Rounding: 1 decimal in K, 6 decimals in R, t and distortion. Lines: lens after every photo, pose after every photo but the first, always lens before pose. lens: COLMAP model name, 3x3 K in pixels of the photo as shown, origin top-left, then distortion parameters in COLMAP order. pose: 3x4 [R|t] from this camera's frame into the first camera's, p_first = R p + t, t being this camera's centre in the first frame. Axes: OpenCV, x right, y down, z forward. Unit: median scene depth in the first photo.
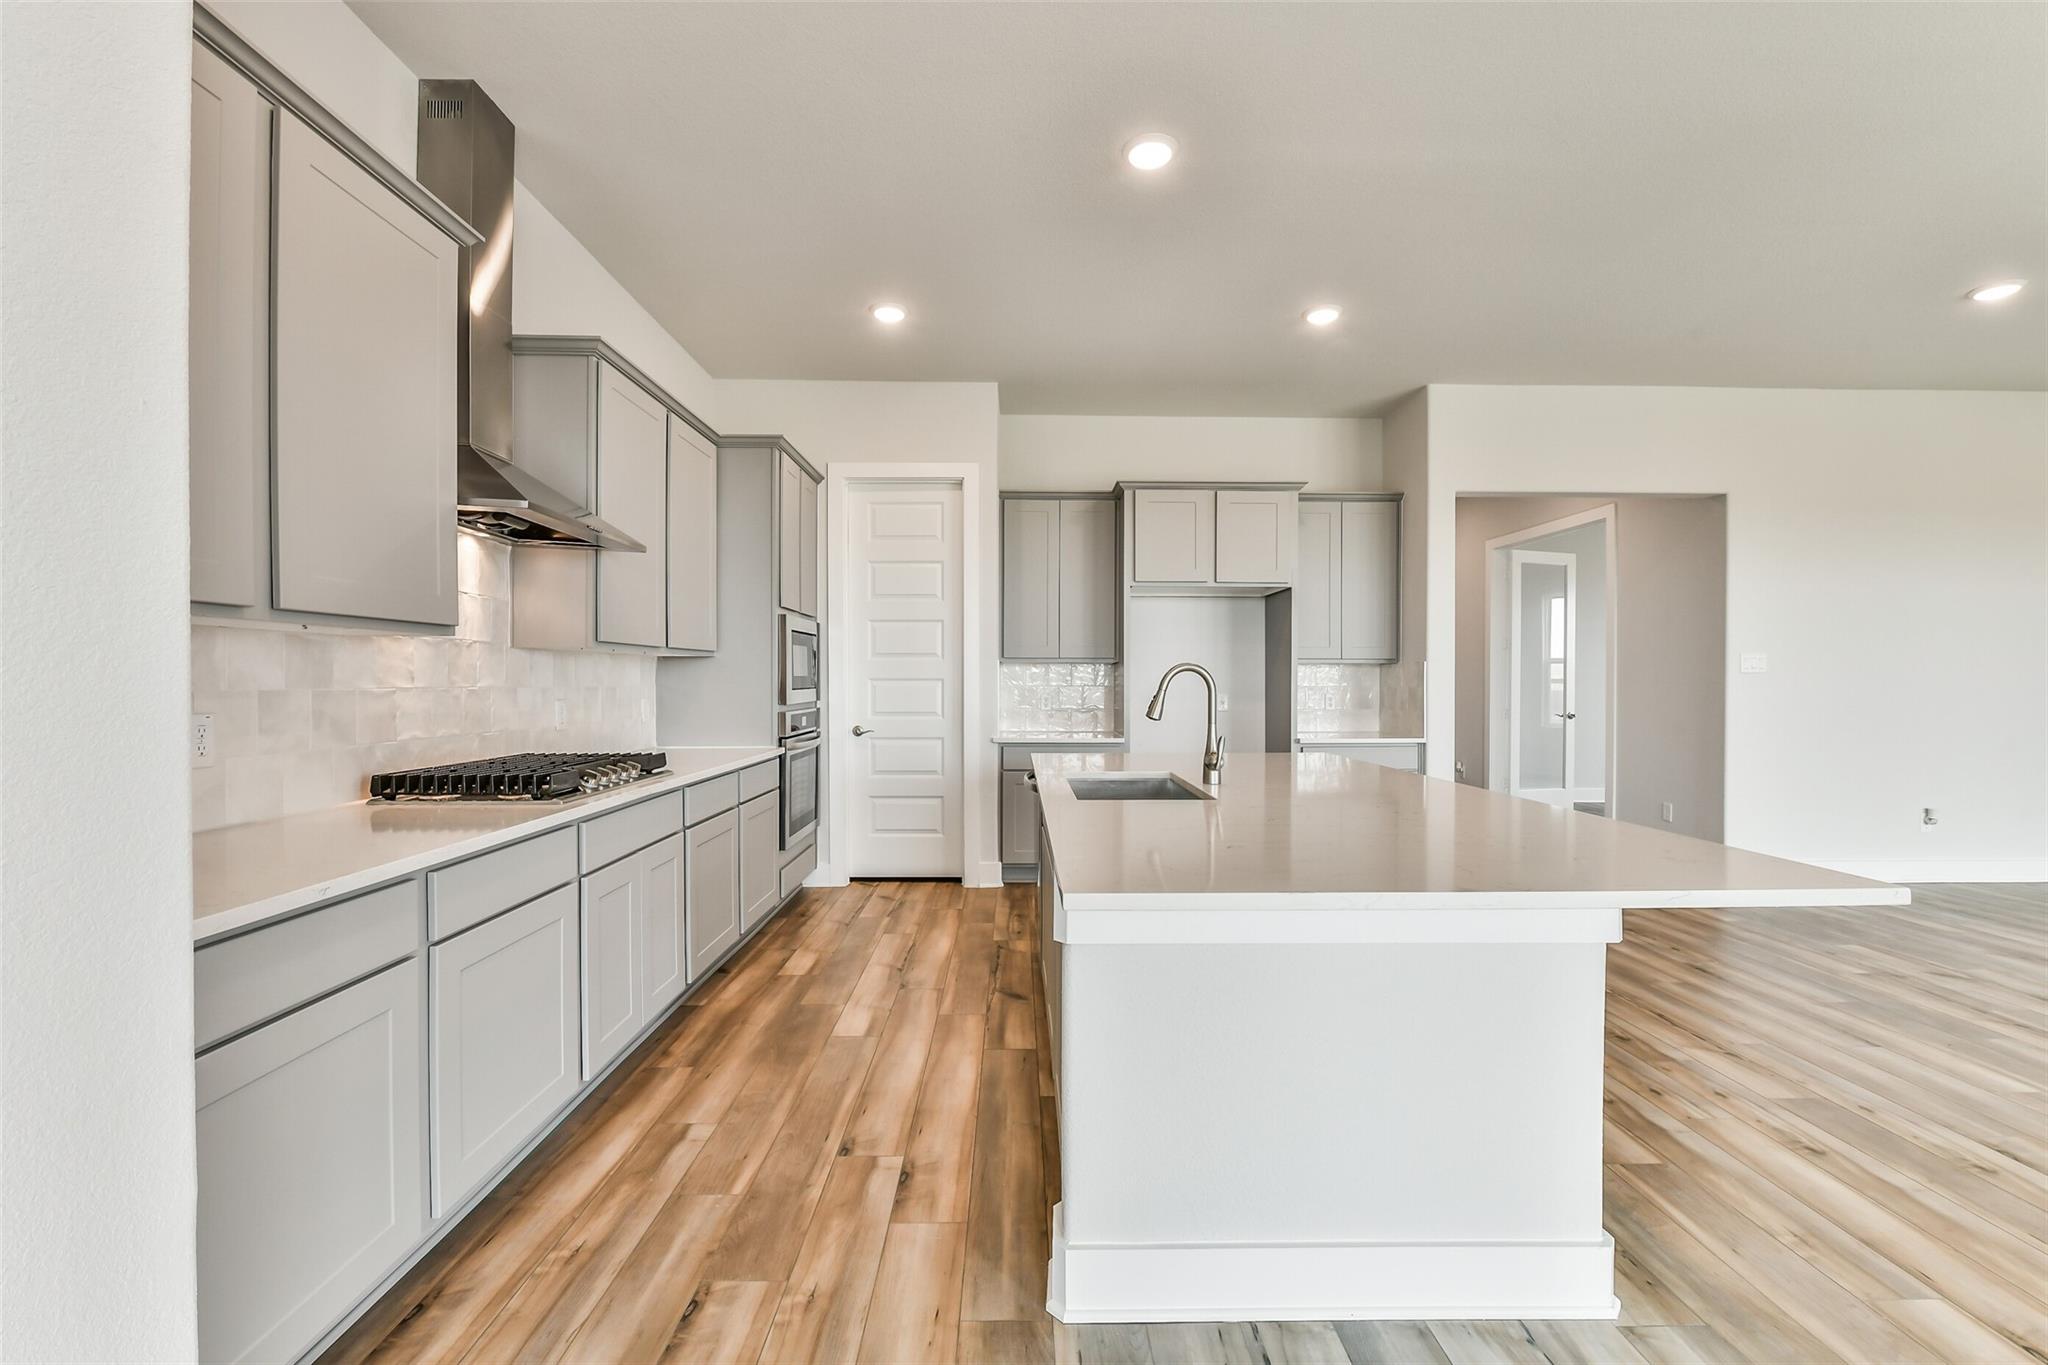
lens RADIAL K [[874.4, 0, 1014.9], [0, 874.4, 679.3], [0, 0, 1]] dist [-0.010969, -0.000488]
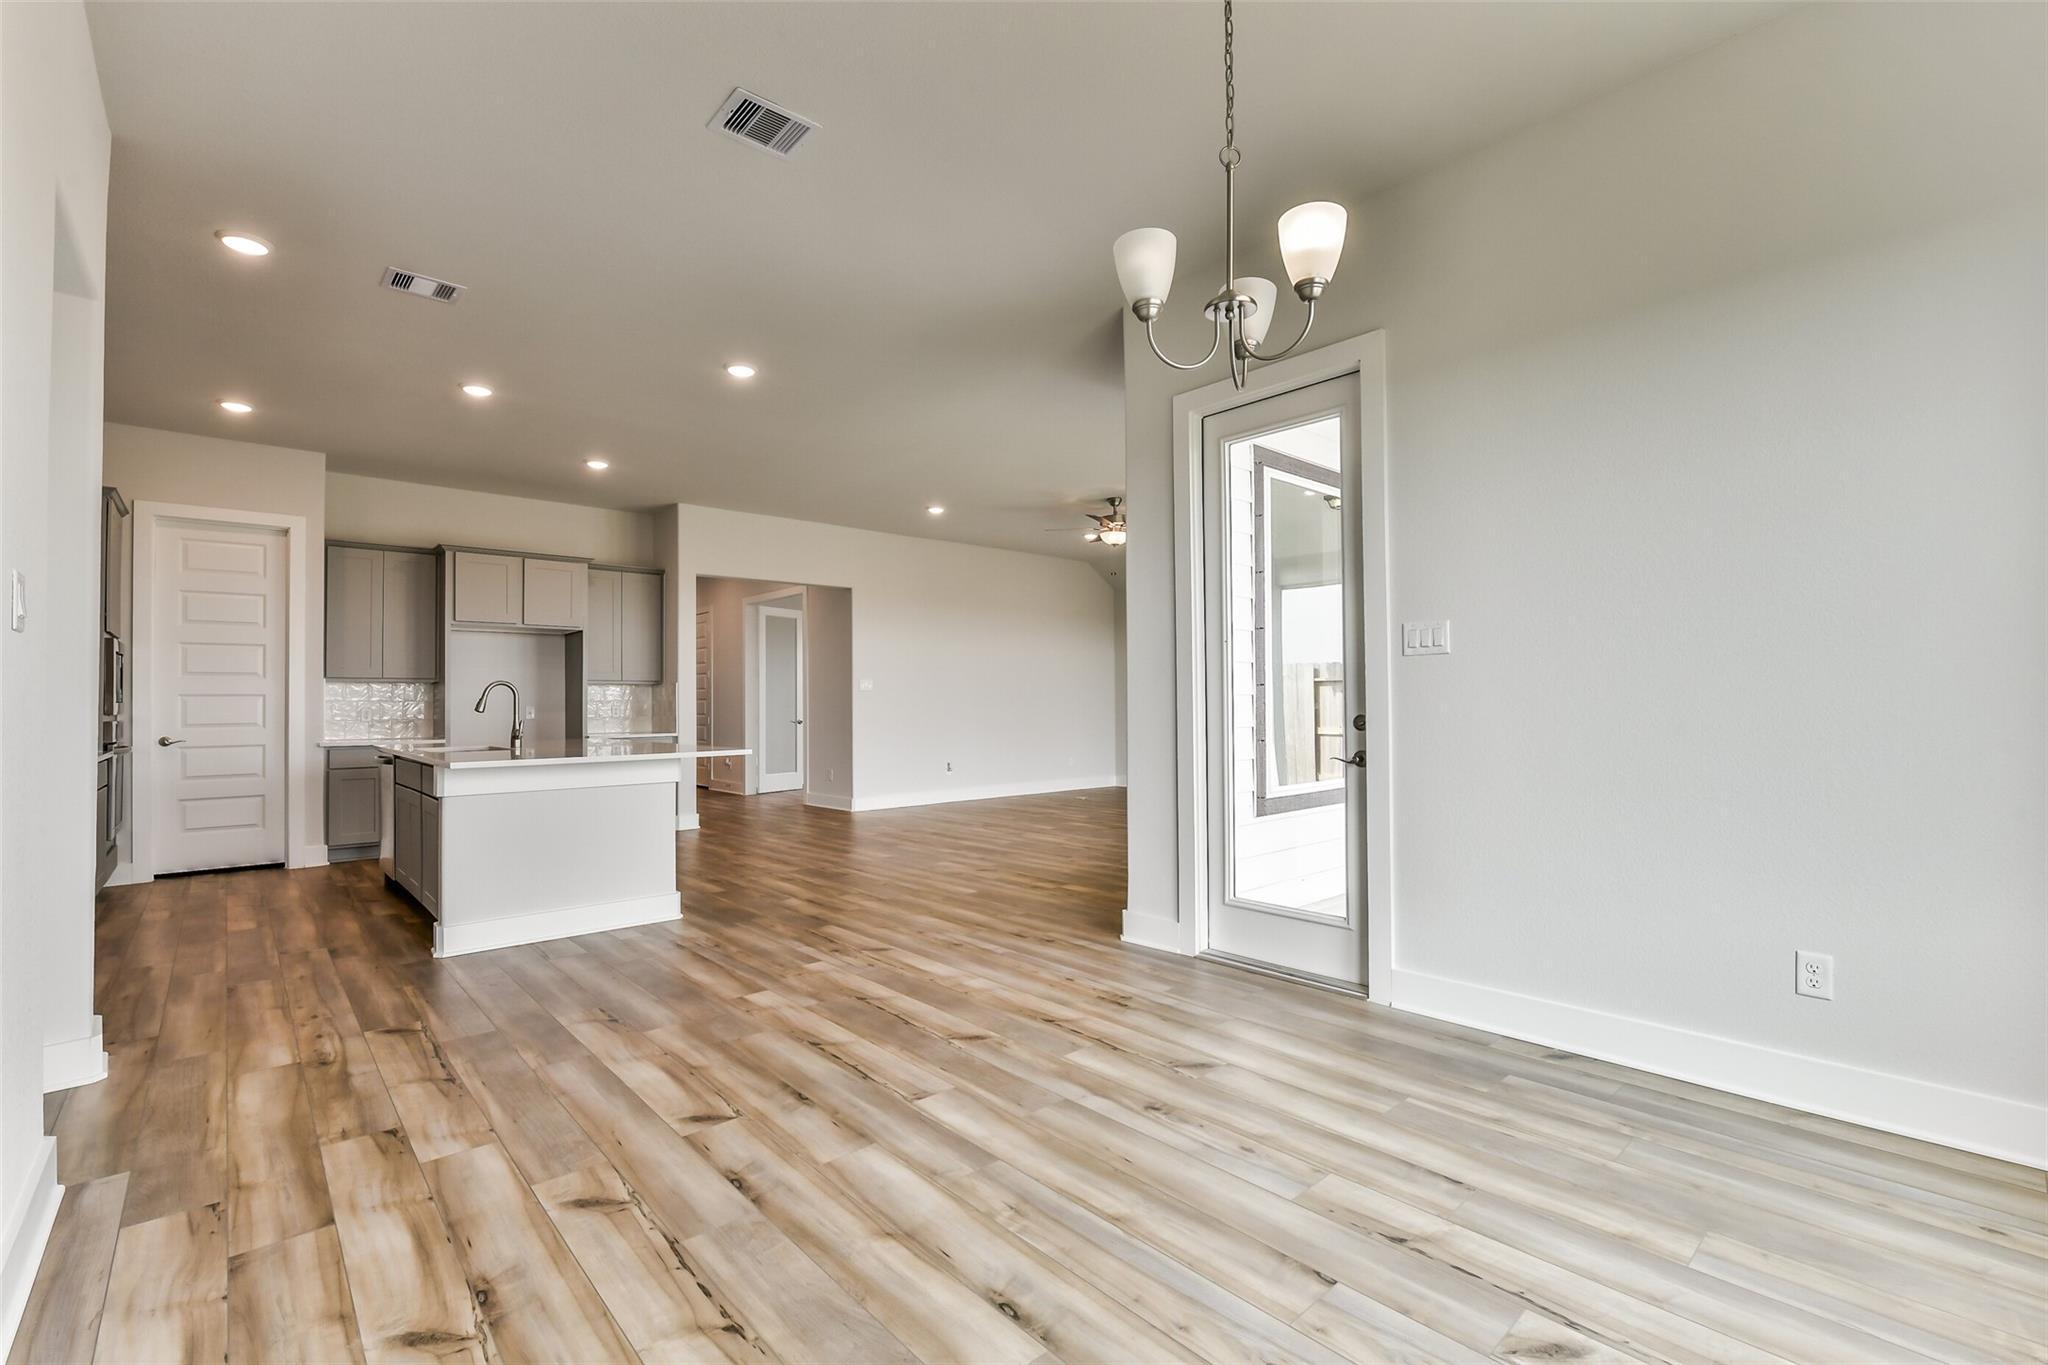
lens RADIAL K [[874.4, 0, 1021.0], [0, 874.4, 689.5], [0, 0, 1]] dist [-0.010969, -0.000488]
pose [[0.741631, 0.002233, 0.670805, -0.108747], [0.009097, 0.999869, -0.013386, 0.017161], [-0.670747, 0.016030, 0.741513, -0.540185]]
